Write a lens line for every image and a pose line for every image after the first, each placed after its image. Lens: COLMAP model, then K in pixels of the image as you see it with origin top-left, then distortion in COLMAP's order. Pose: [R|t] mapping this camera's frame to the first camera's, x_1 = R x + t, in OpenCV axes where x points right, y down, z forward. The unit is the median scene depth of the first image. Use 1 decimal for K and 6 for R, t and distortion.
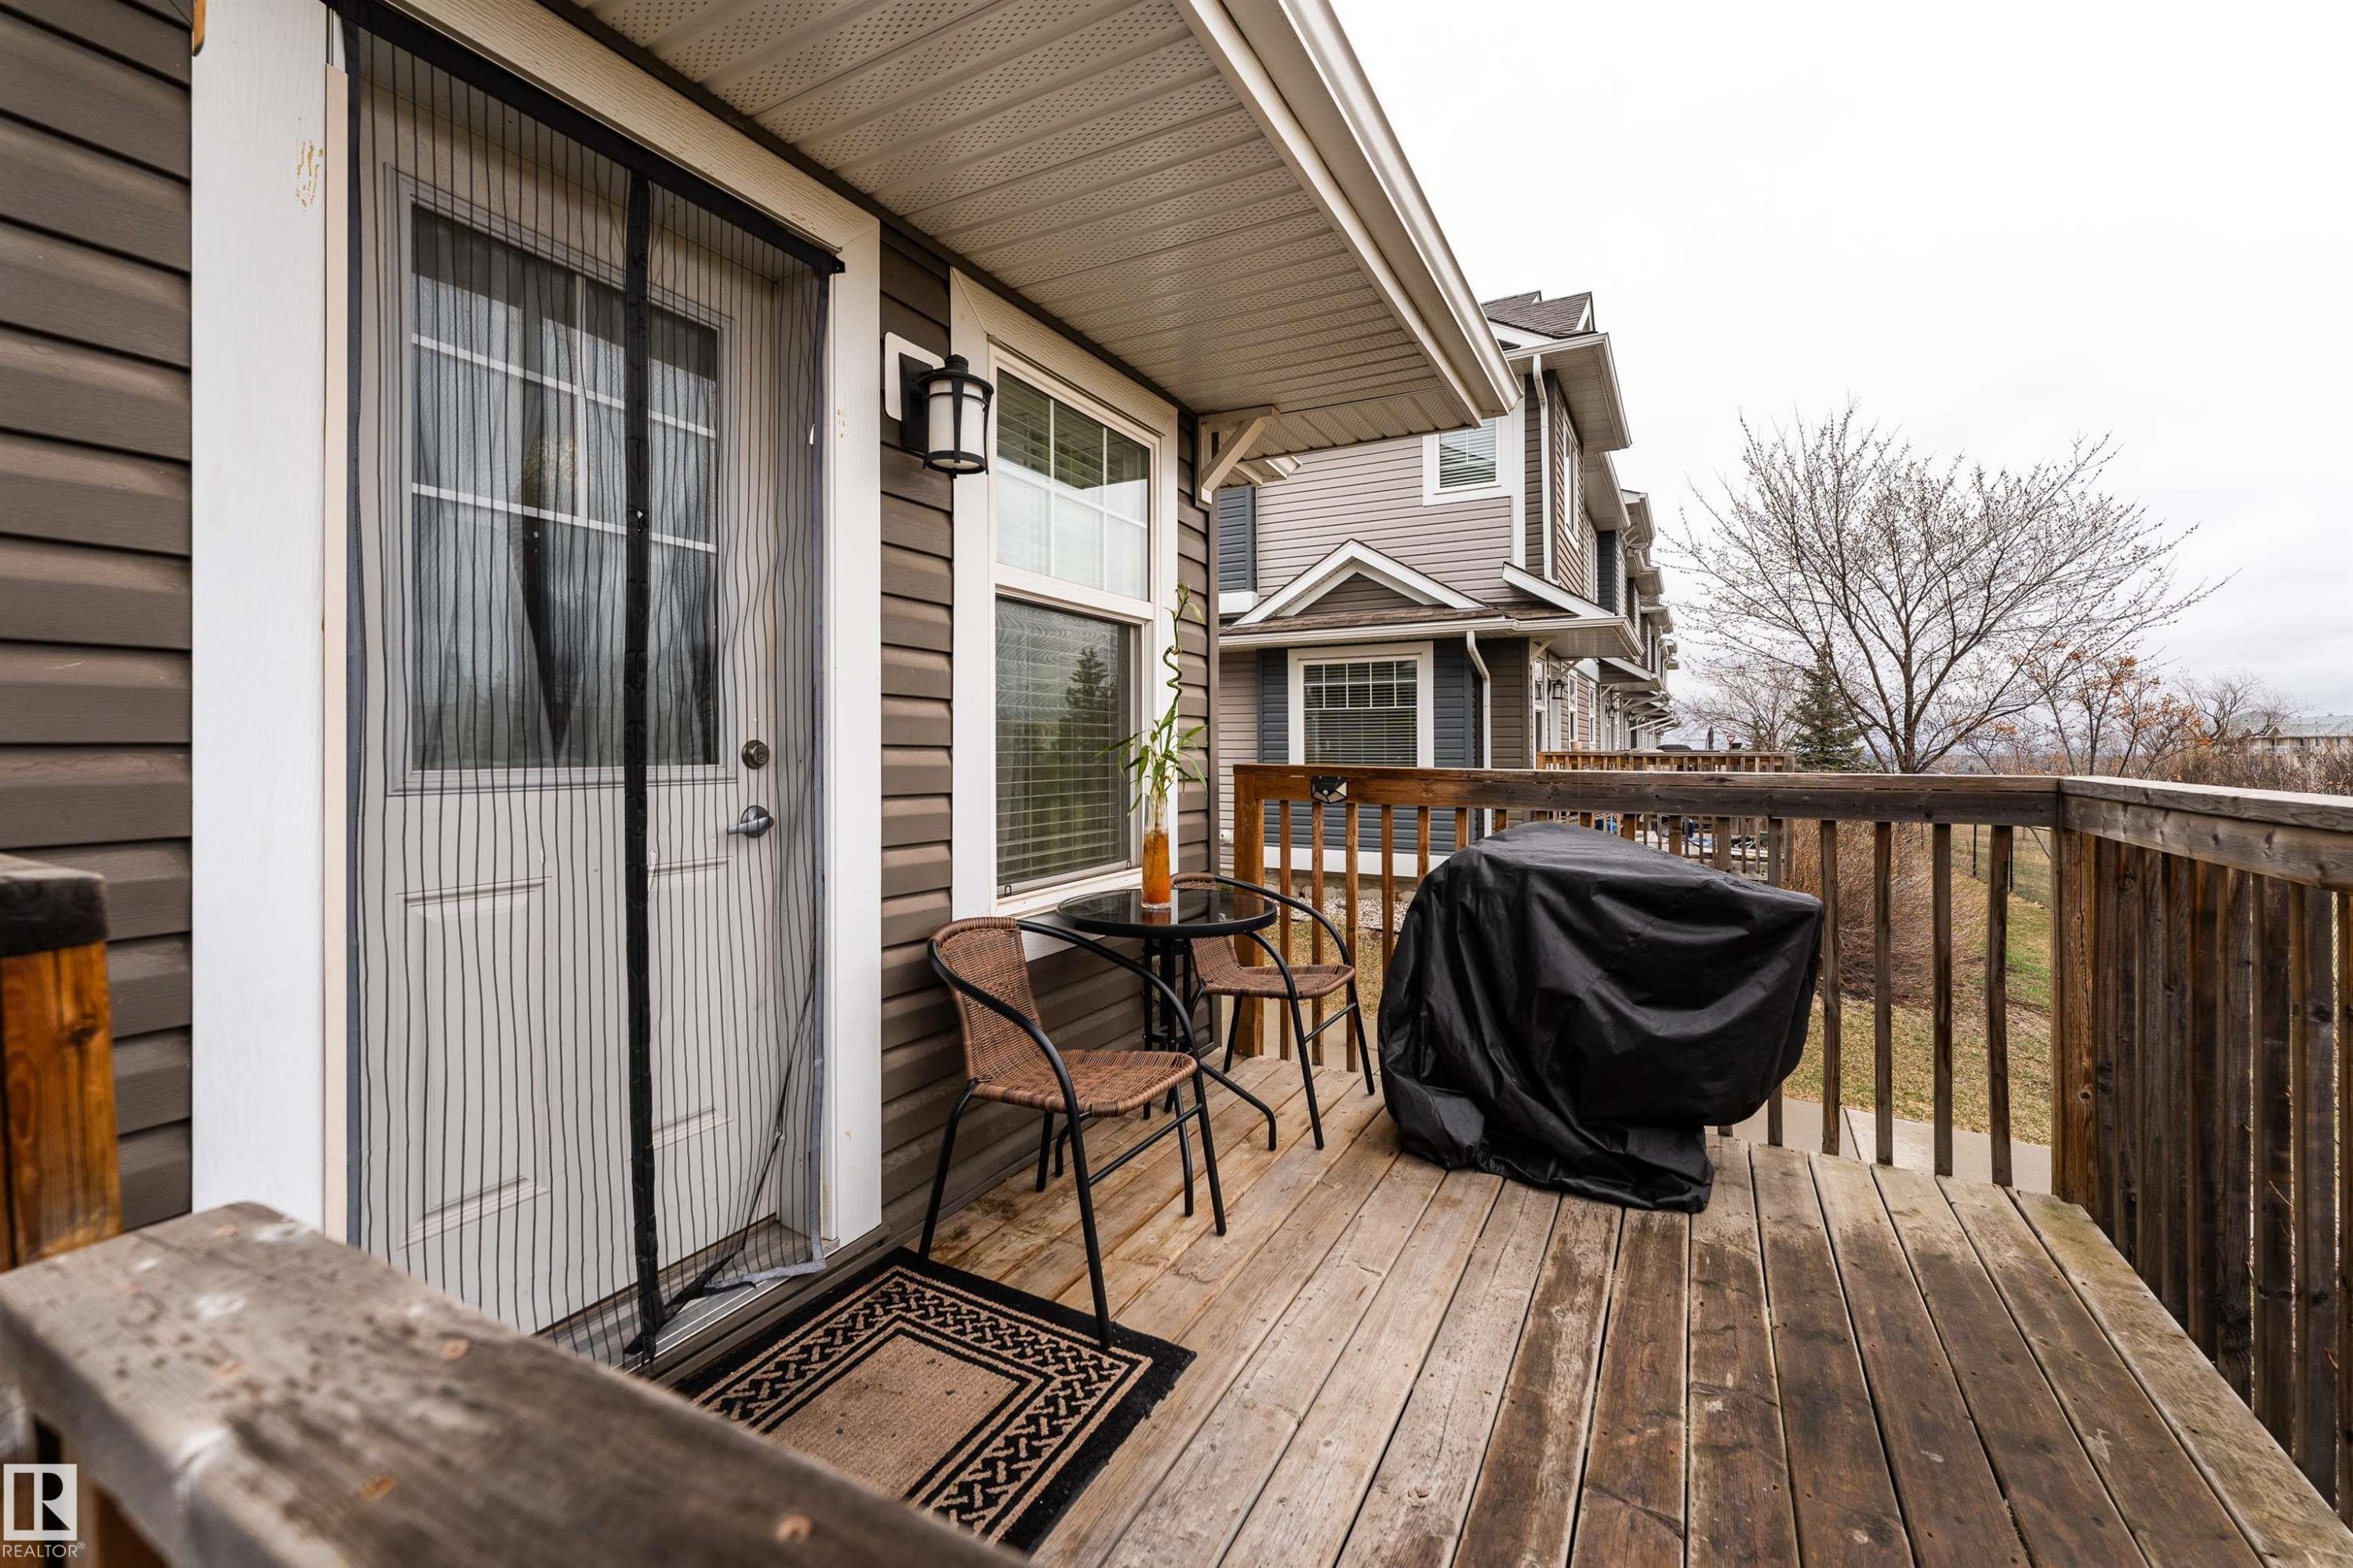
lens RADIAL K [[954.5, 0, 1168.9], [0, 954.5, 771.6], [0, 0, 1]] dist [0.001975, 0.000318]
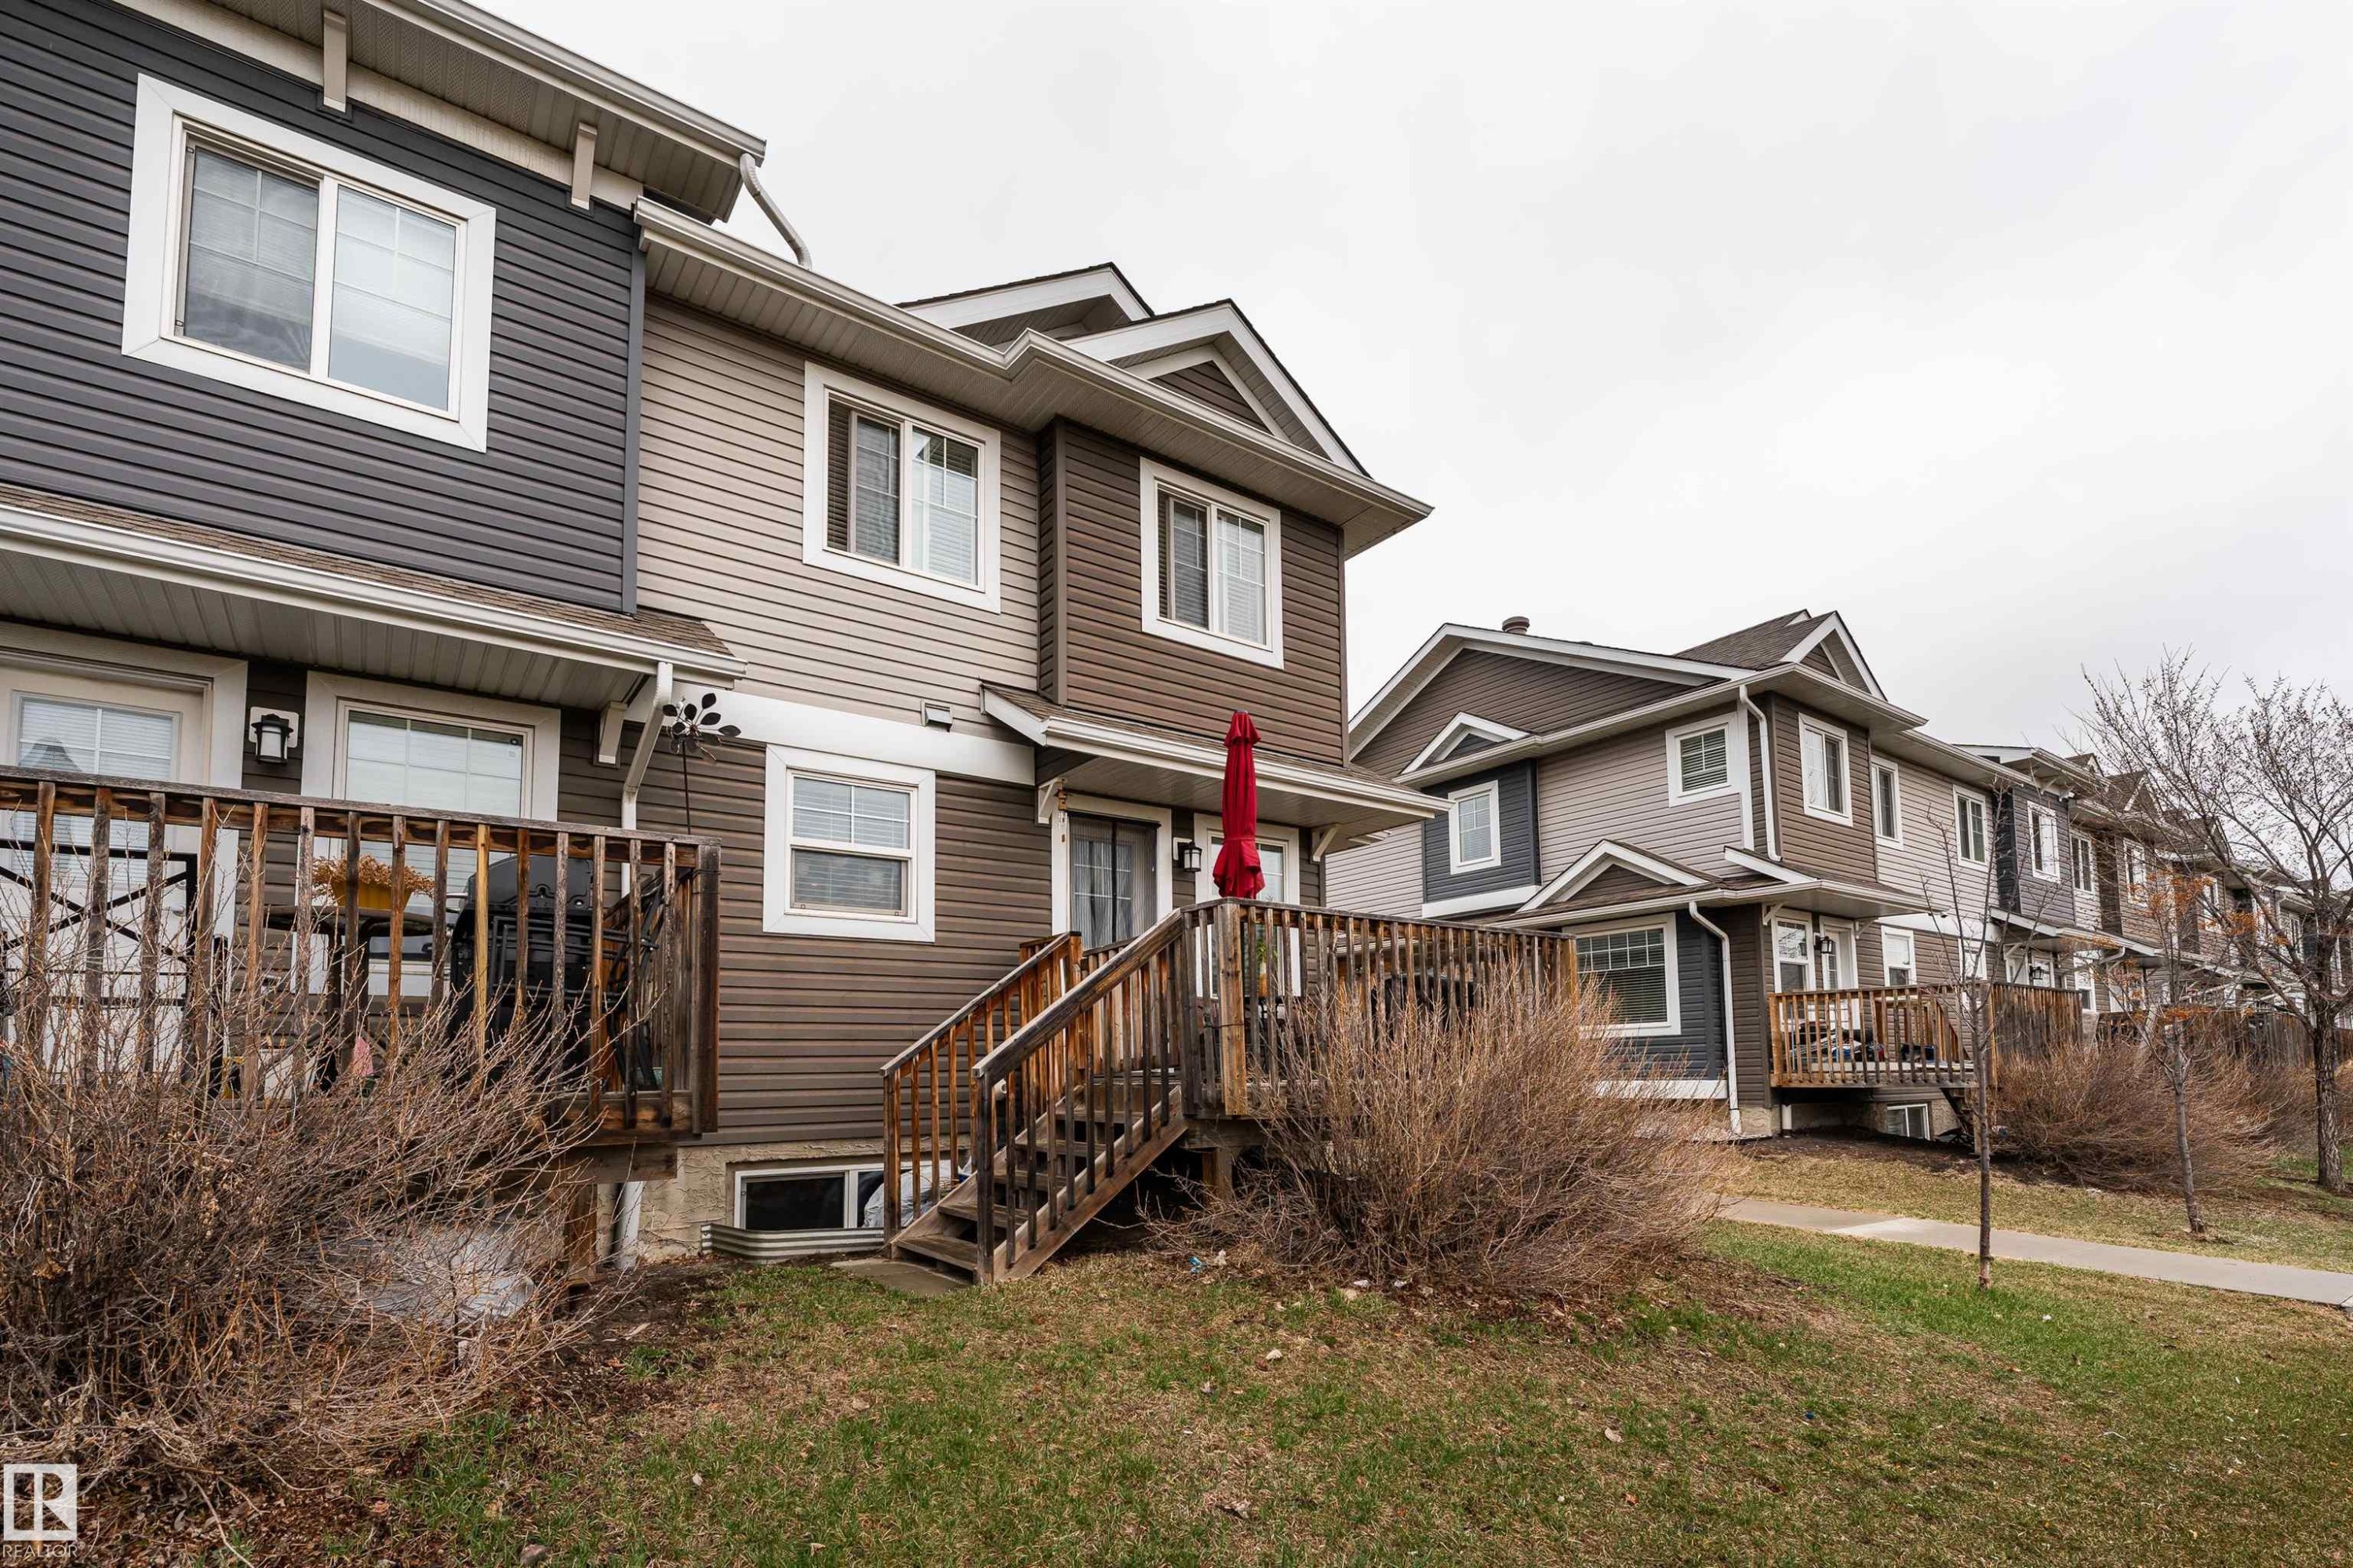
lens RADIAL K [[954.5, 0, 1168.9], [0, 954.5, 771.6], [0, 0, 1]] dist [0.001975, 0.000318]
pose [[0.886695, -0.143729, -0.439447, 0.262405], [-0.003532, 0.948321, -0.317292, 0.089580], [0.462341, 0.282893, 0.840364, -0.422471]]
